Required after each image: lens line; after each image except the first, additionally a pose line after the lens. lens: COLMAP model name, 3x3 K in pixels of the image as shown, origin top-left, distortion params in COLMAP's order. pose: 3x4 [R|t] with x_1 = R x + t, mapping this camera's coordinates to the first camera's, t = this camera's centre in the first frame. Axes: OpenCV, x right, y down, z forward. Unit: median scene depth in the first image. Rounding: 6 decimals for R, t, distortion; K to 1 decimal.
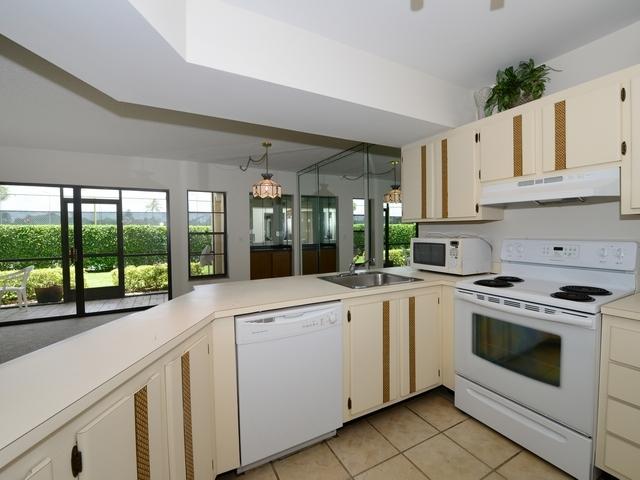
lens RADIAL K [[283.4, 0, 320.6], [0, 283.4, 231.7], [0, 0, 1]] dist [-0.000403, -0.000220]
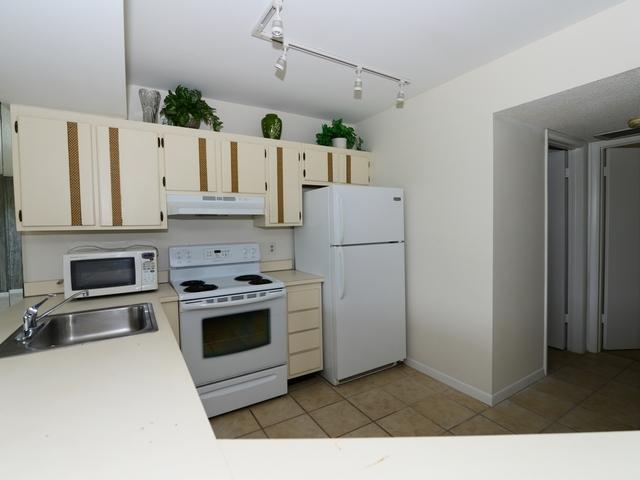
lens RADIAL K [[277.8, 0, 320.8], [0, 277.8, 236.2], [0, 0, 1]] dist [-0.001624, -0.000492]
pose [[0.013096, -0.016508, 0.999778, -0.284408], [0.033808, 0.999299, 0.016058, -0.009811], [-0.999343, 0.033590, 0.013645, 0.341765]]
